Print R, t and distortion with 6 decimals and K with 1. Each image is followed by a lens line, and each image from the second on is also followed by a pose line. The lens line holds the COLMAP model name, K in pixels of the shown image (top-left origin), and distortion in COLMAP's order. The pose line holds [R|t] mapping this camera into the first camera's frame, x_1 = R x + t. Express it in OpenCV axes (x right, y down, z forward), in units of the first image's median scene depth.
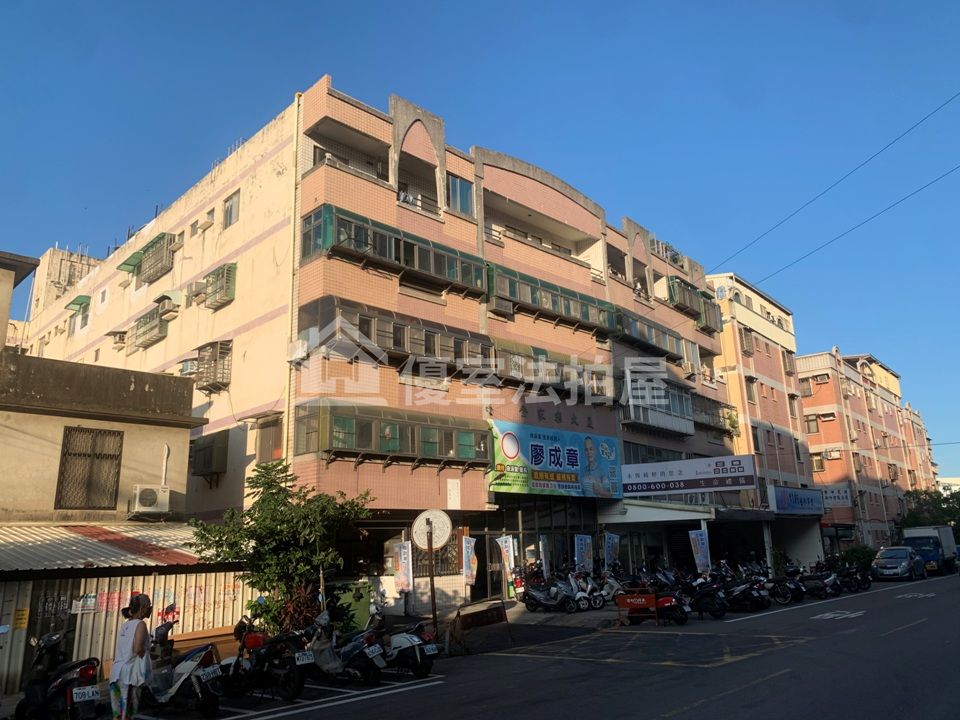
lens RADIAL K [[726.8, 0, 468.0], [0, 726.8, 359.5], [0, 0, 1]] dist [0.092621, -0.171181]
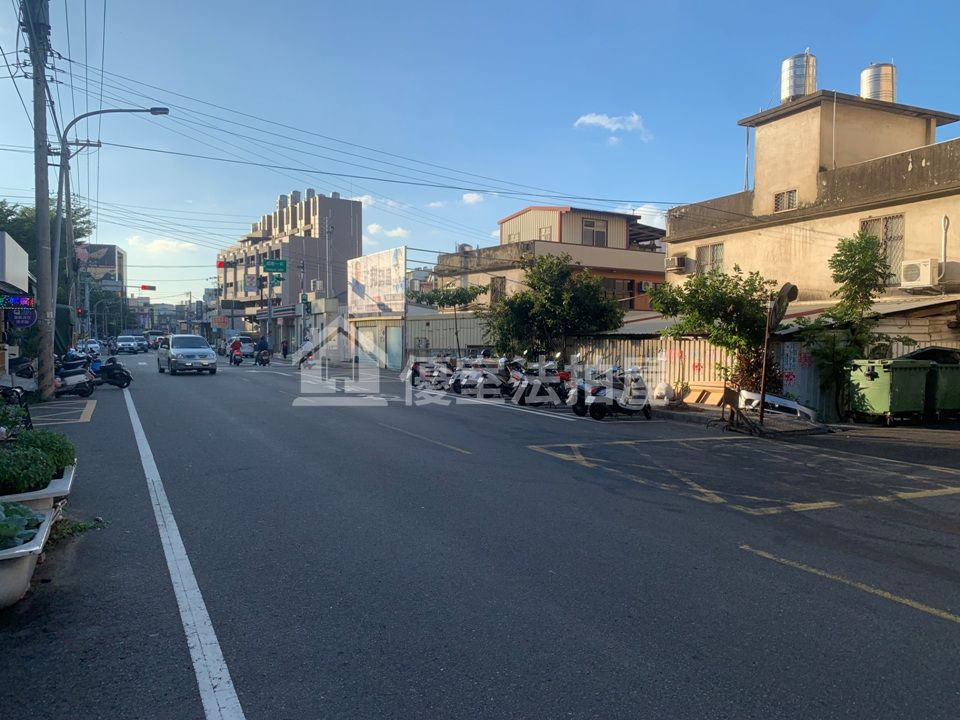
lens RADIAL K [[738.9, 0, 478.7], [0, 738.9, 357.0], [0, 0, 1]] dist [0.047424, -0.060522]
pose [[-0.350740, 0.048714, -0.935205, 0.509540], [0.238770, 0.970292, -0.039007, 0.132552], [0.905522, -0.236980, -0.351952, 0.530317]]
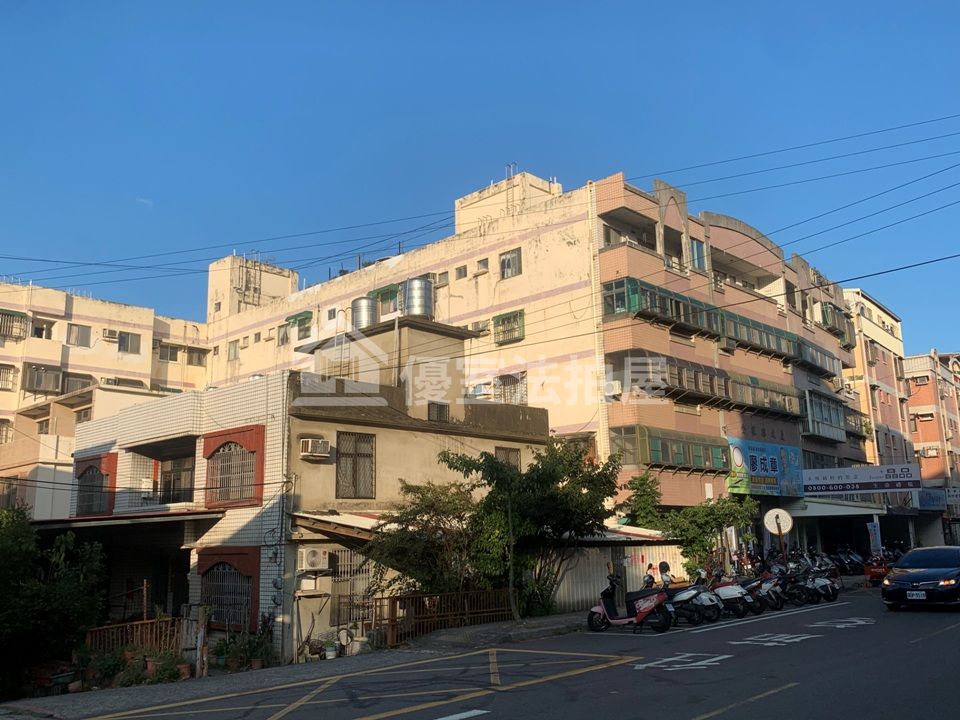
lens RADIAL K [[858.1, 0, 457.2], [0, 858.1, 362.6], [0, 0, 1]] dist [-0.002135, -0.005018]
pose [[0.999798, 0.014015, 0.014395, -0.419168], [-0.014685, 0.998763, 0.047497, -0.100349], [-0.013711, -0.047699, 0.998768, -0.441747]]
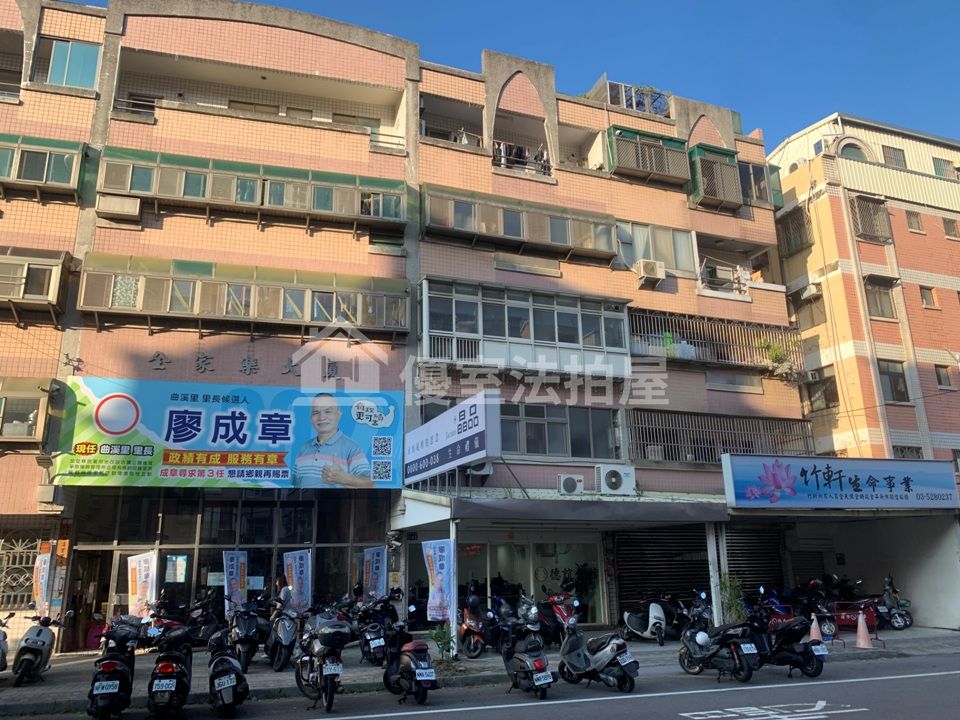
lens RADIAL K [[740.8, 0, 472.6], [0, 740.8, 363.5], [0, 0, 1]] dist [0.055585, -0.094369]
pose [[0.875753, -0.117008, -0.468366, 0.602894], [0.113885, 0.992874, -0.035100, 0.123279], [0.469135, -0.022601, 0.882837, 0.522410]]
